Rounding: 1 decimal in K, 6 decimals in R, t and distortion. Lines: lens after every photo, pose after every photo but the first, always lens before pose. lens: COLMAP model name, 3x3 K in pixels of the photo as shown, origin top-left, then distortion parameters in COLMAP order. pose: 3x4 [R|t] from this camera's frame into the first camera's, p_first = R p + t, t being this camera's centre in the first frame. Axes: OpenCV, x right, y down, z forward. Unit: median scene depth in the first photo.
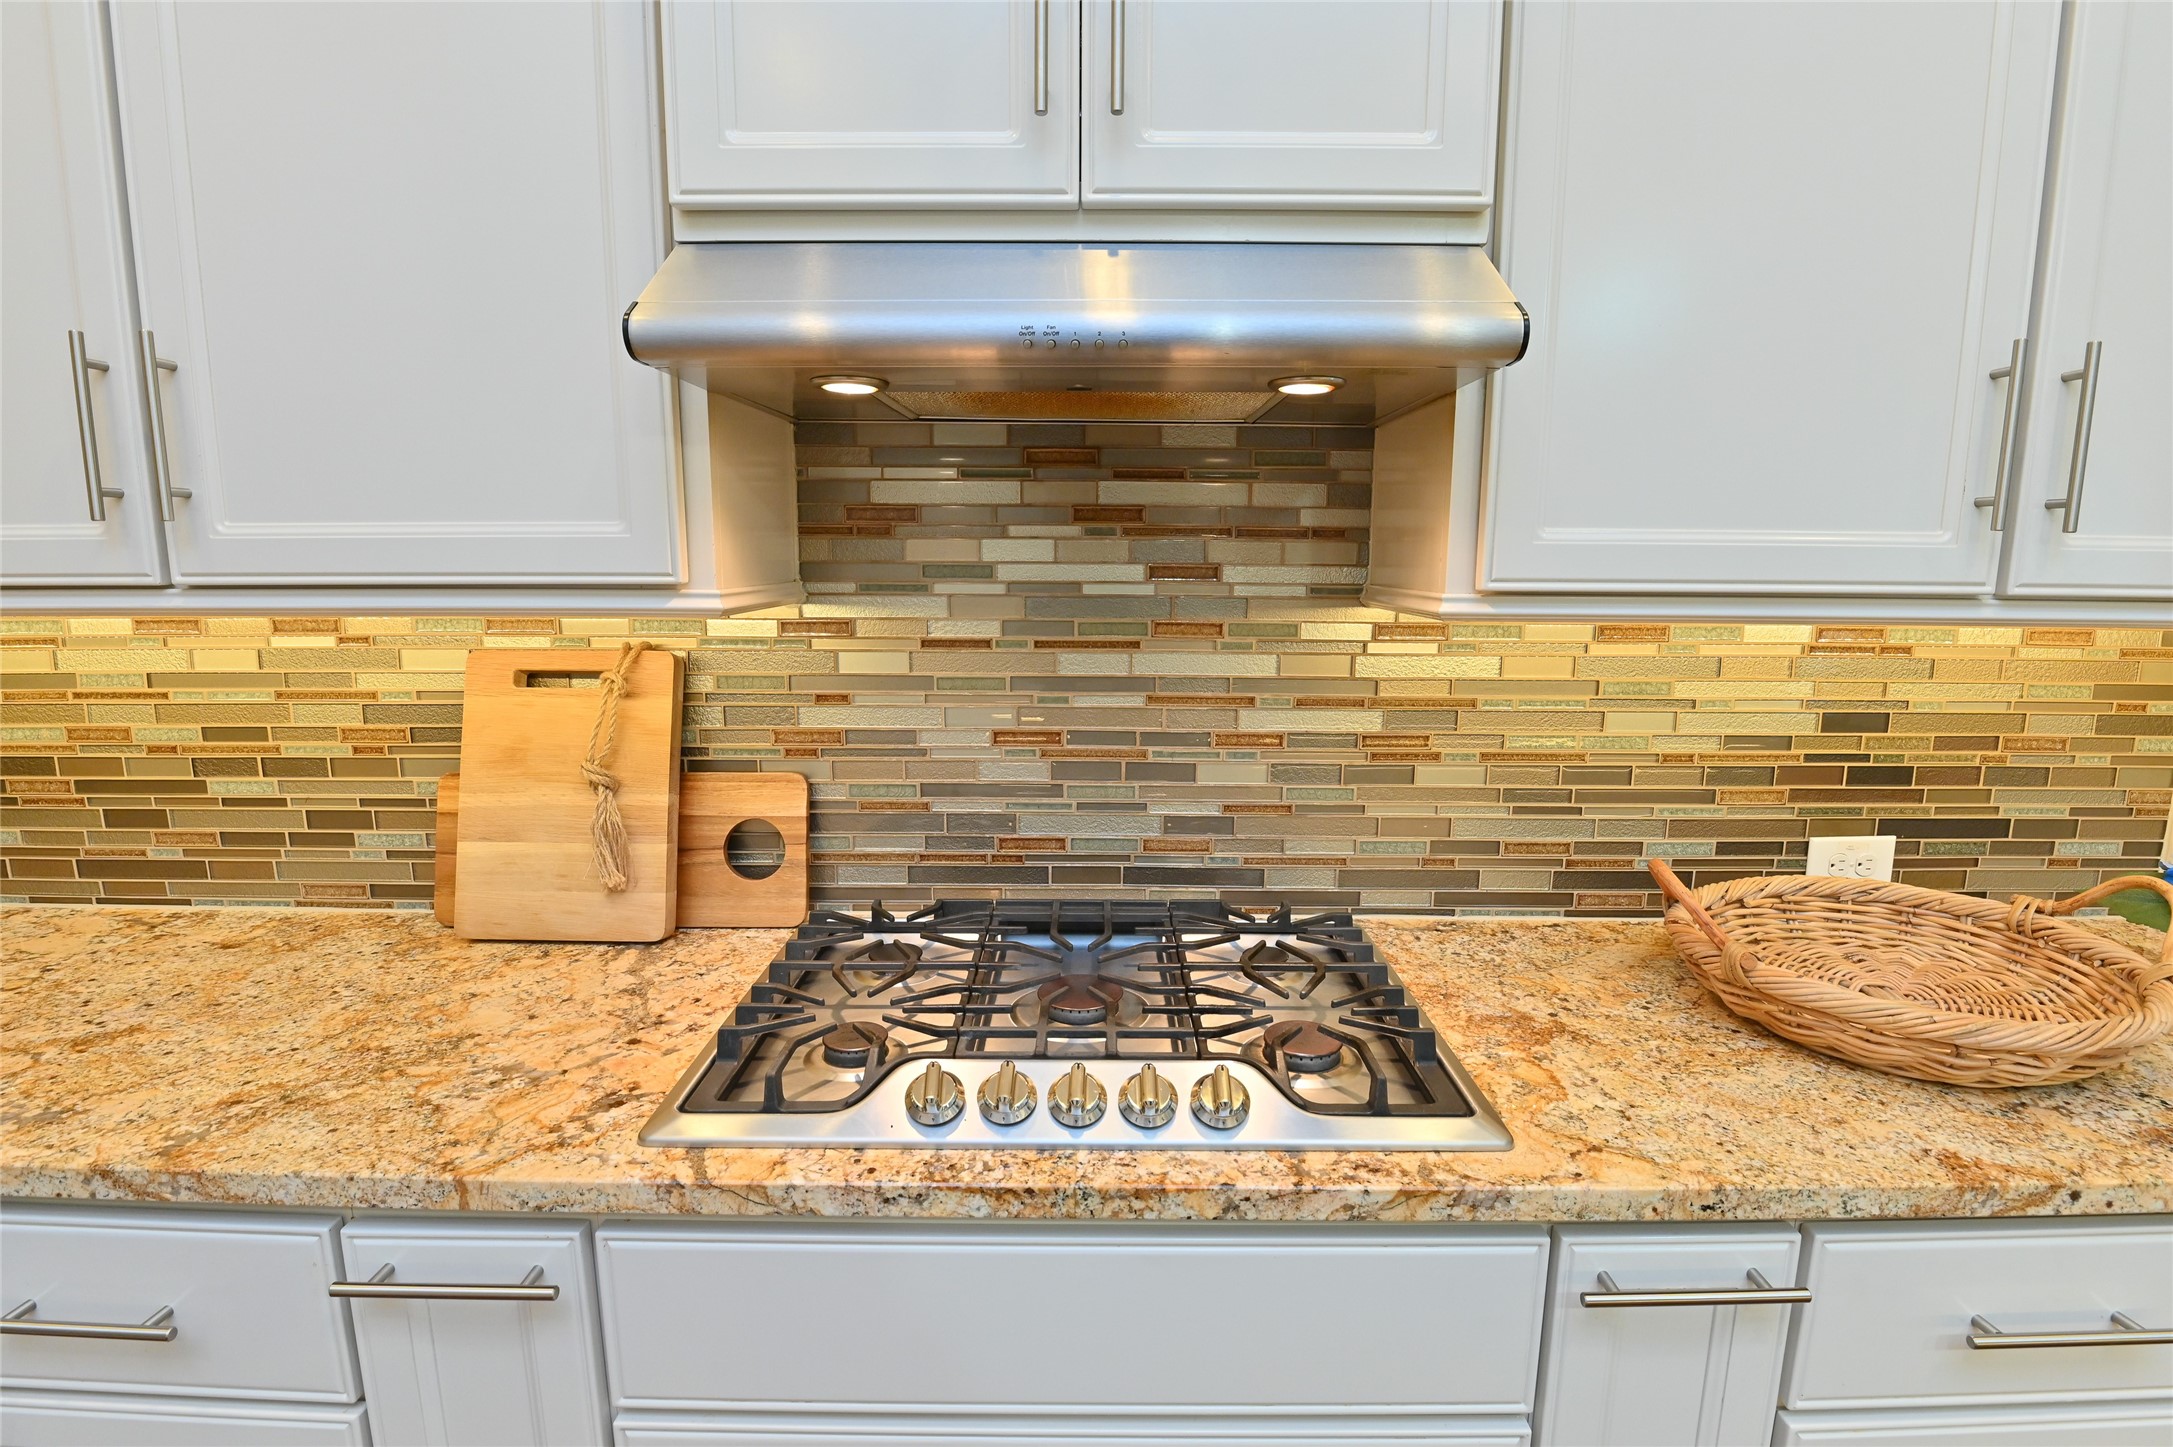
lens RADIAL K [[1062.4, 0, 1087.1], [0, 1062.4, 726.7], [0, 0, 1]] dist [-0.021494, -0.007316]
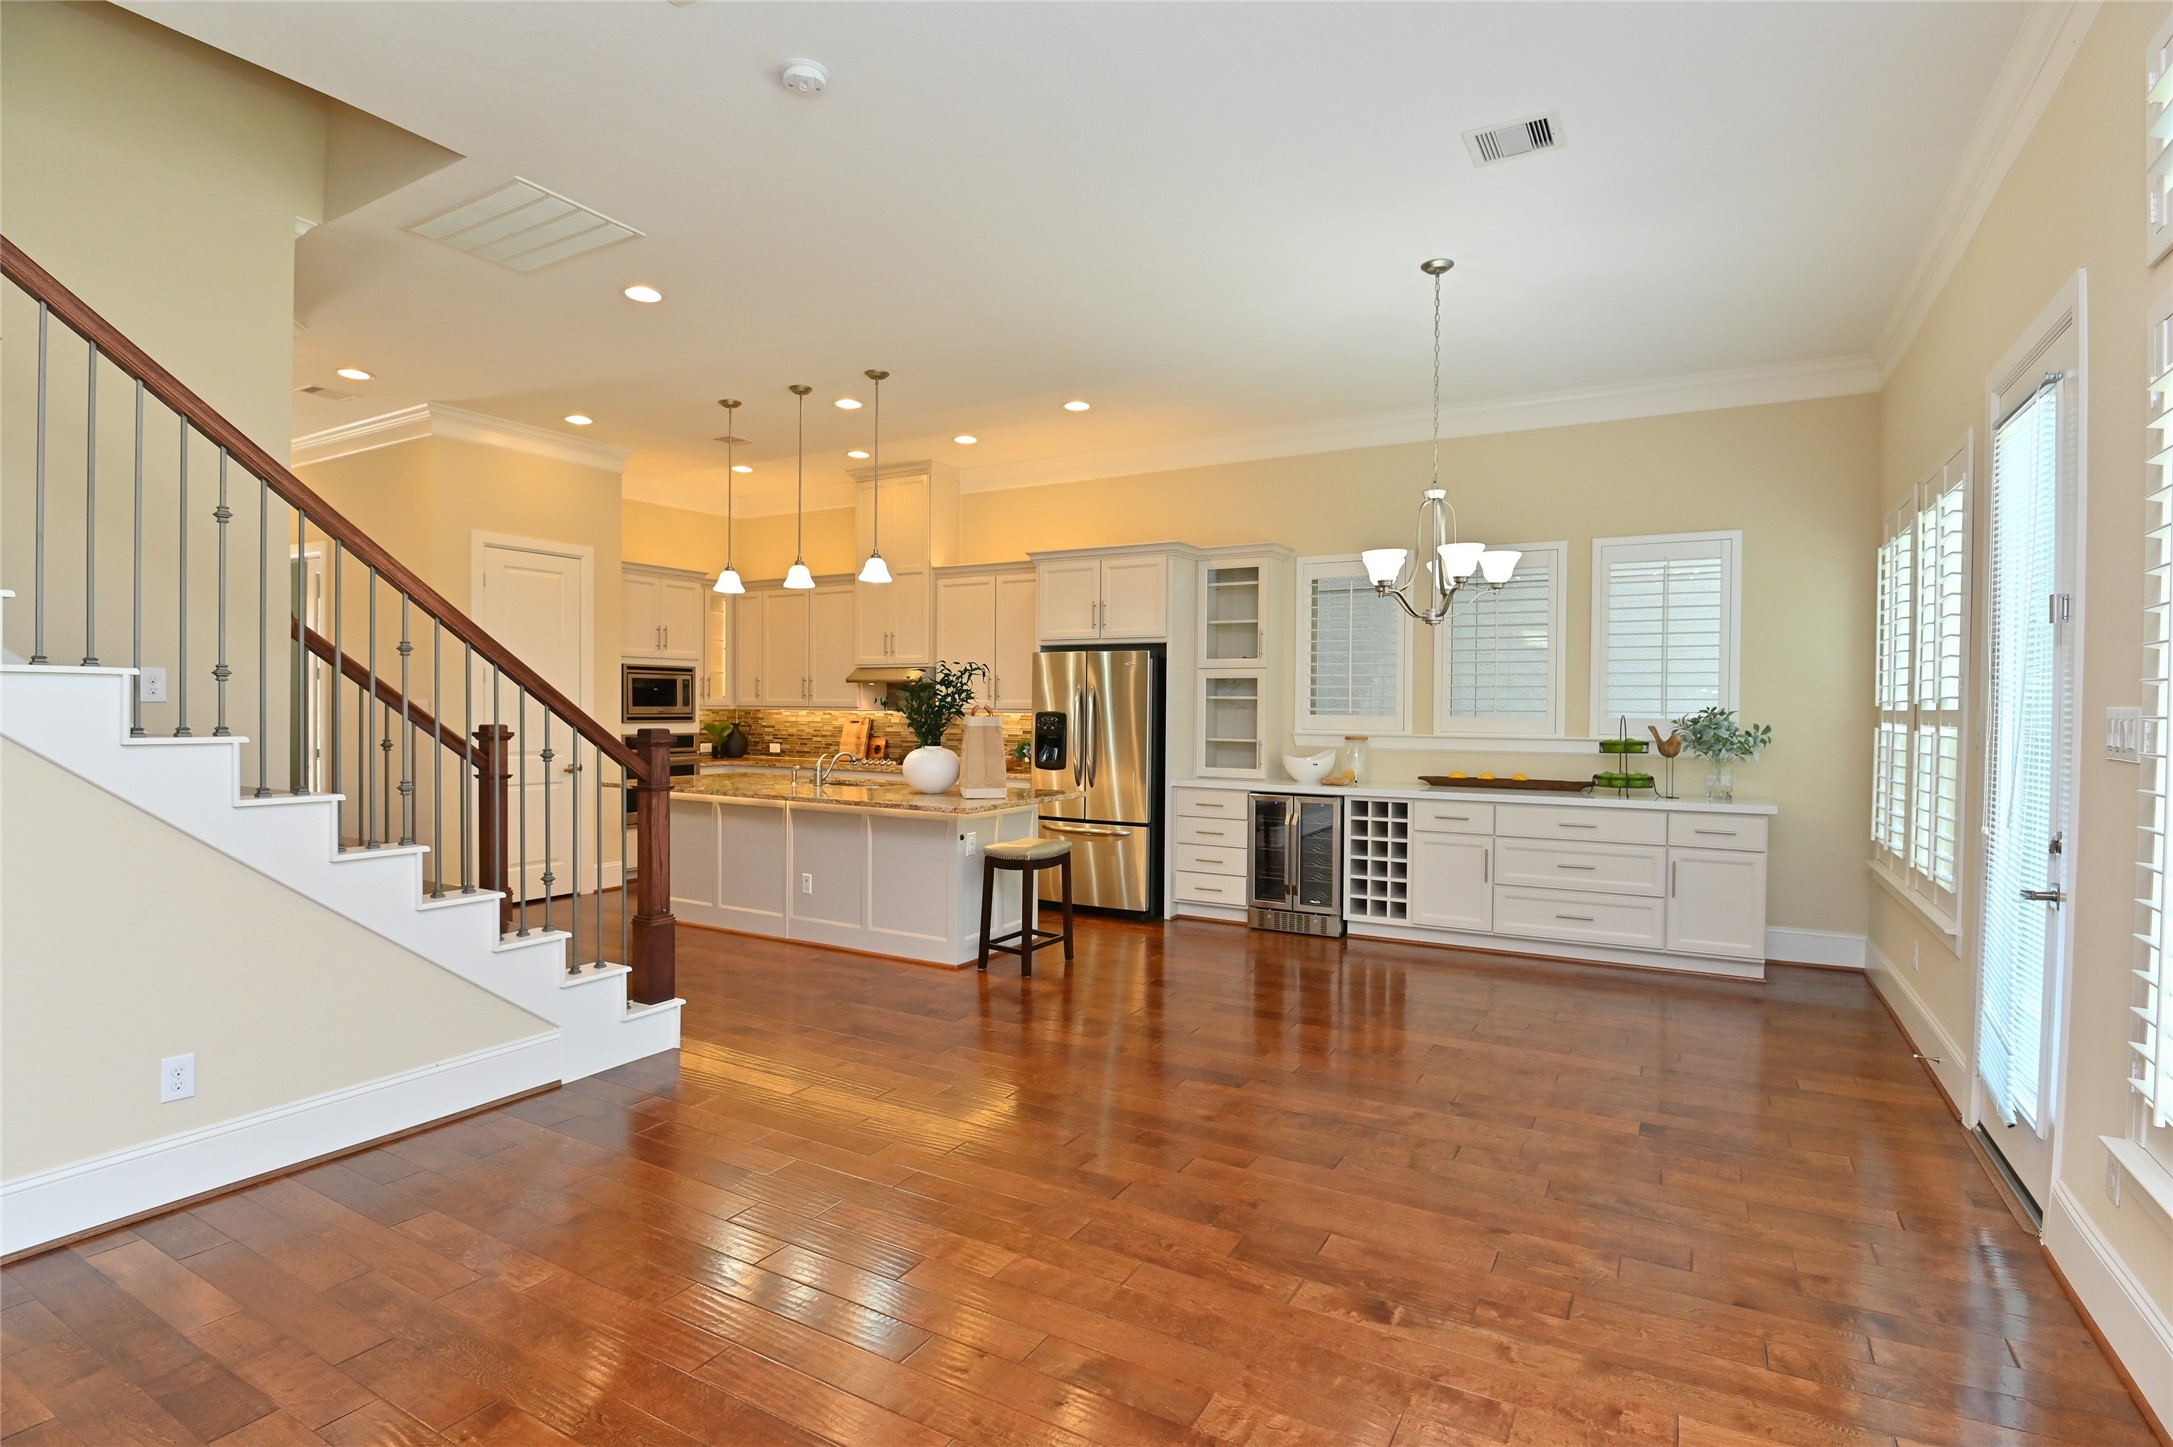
lens RADIAL K [[1062.4, 0, 1087.1], [0, 1062.4, 726.7], [0, 0, 1]] dist [-0.021494, -0.007316]
pose [[0.870727, 0.013039, -0.491593, 3.873353], [-0.082517, 0.989349, -0.119916, 0.635094], [0.484794, 0.144979, 0.862529, -3.863276]]
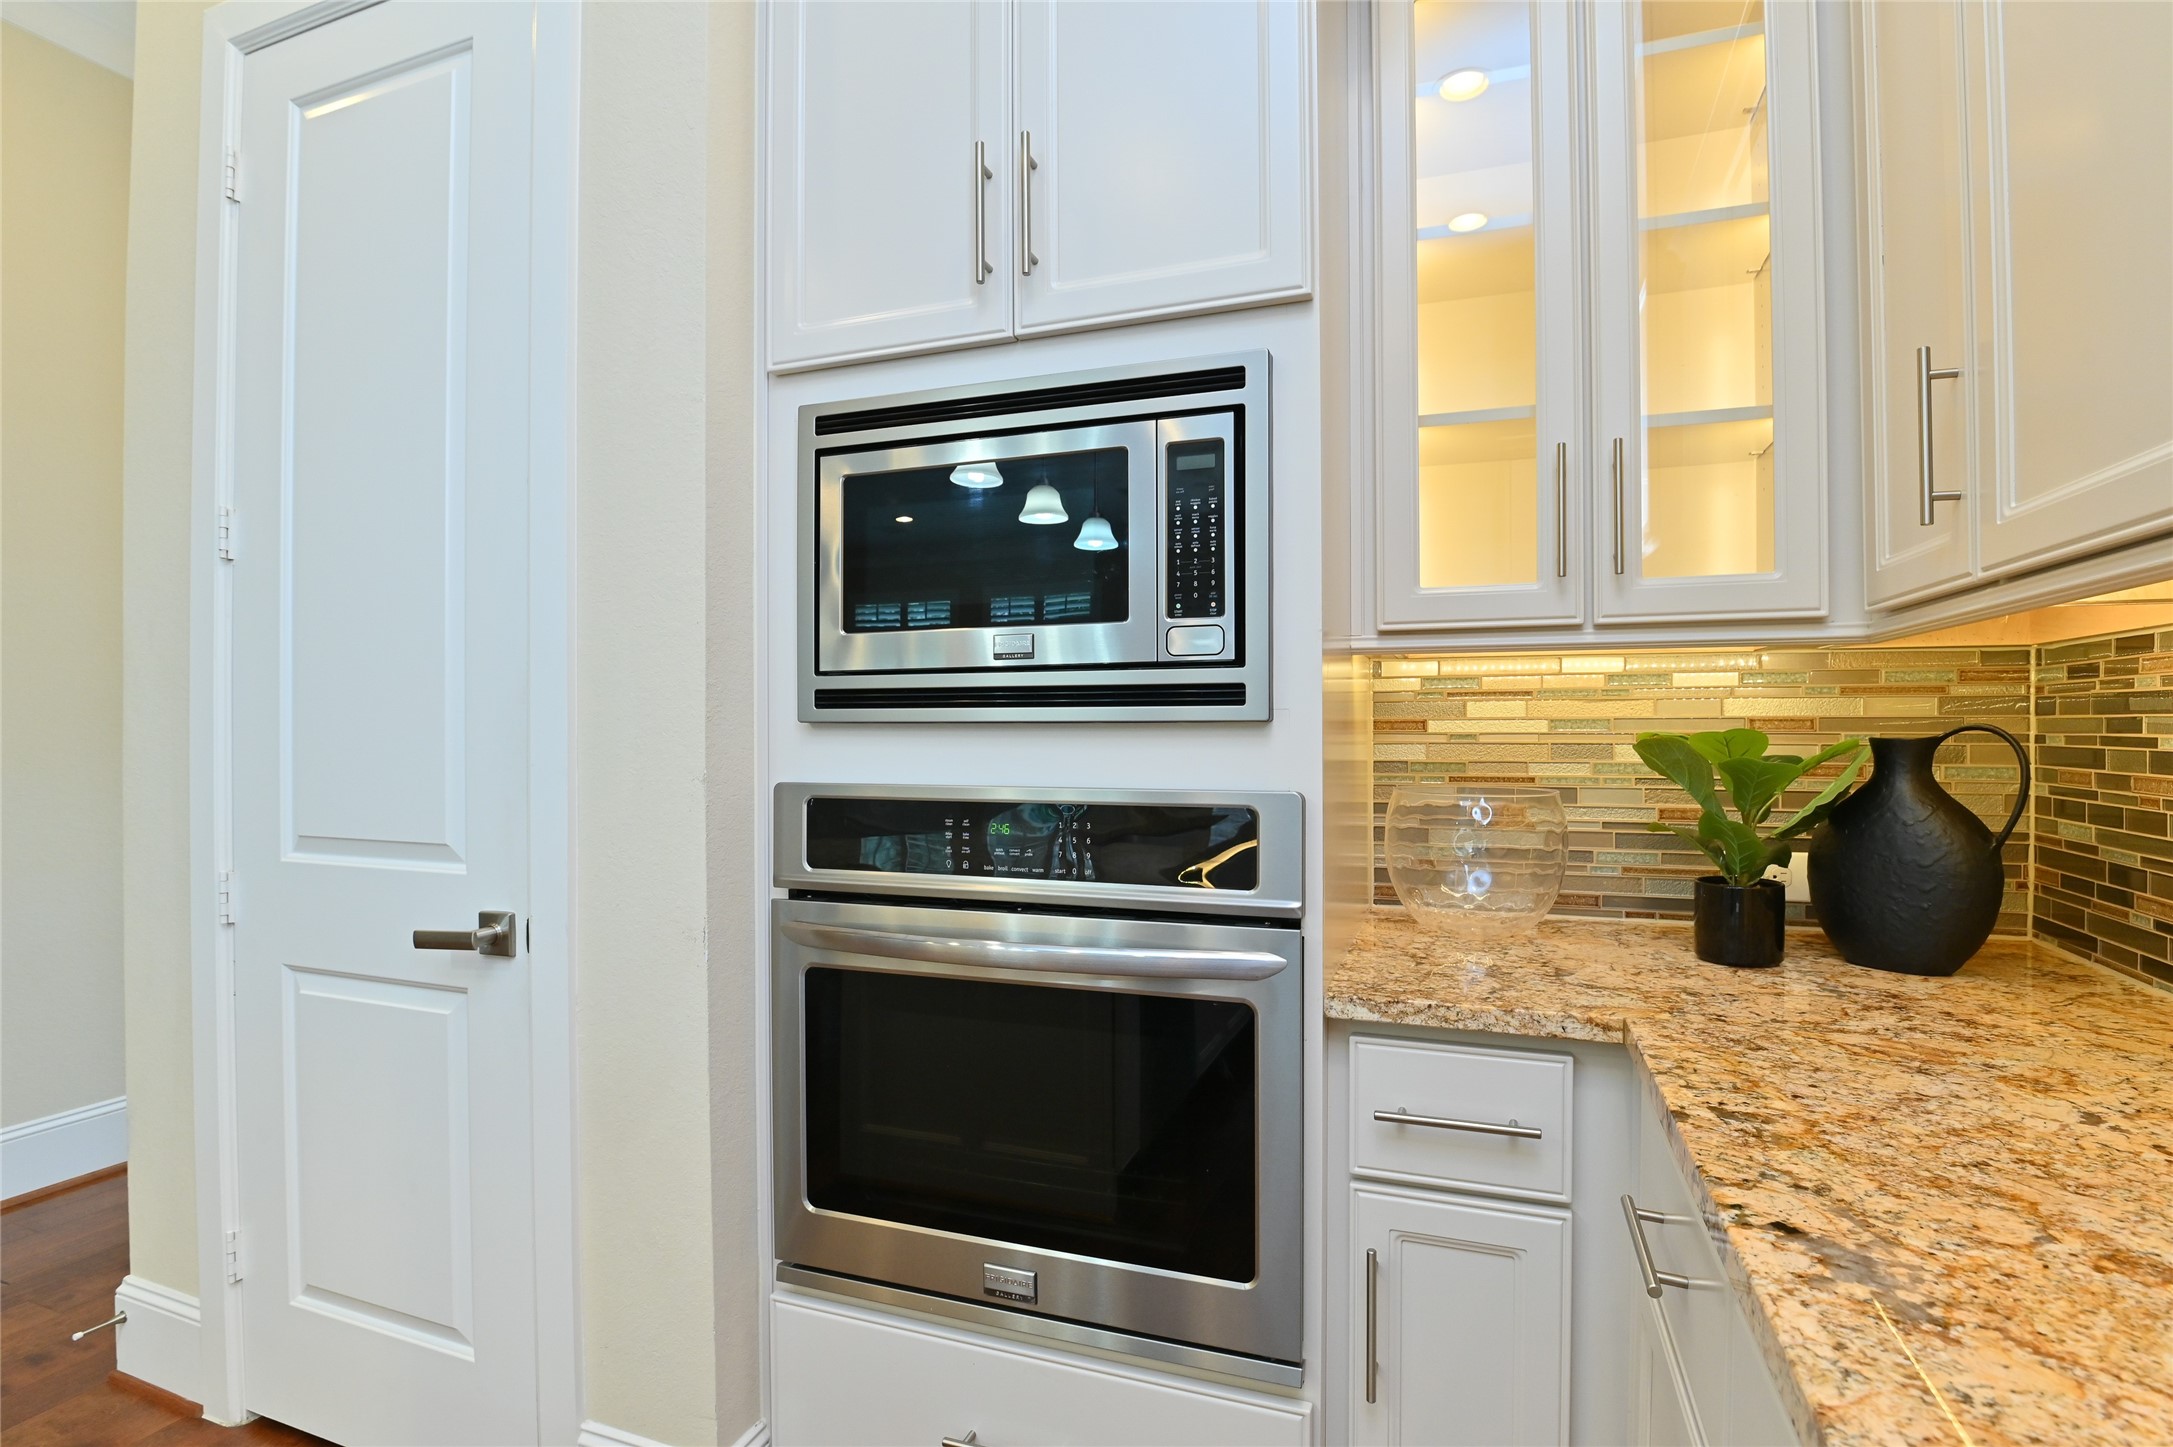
lens RADIAL K [[1062.4, 0, 1087.1], [0, 1062.4, 726.7], [0, 0, 1]] dist [-0.021494, -0.007316]
pose [[-0.345146, -0.003260, -0.938543, -0.159526], [-0.151568, 0.987062, 0.052310, 0.047132], [0.926230, 0.160307, -0.341174, 0.432721]]
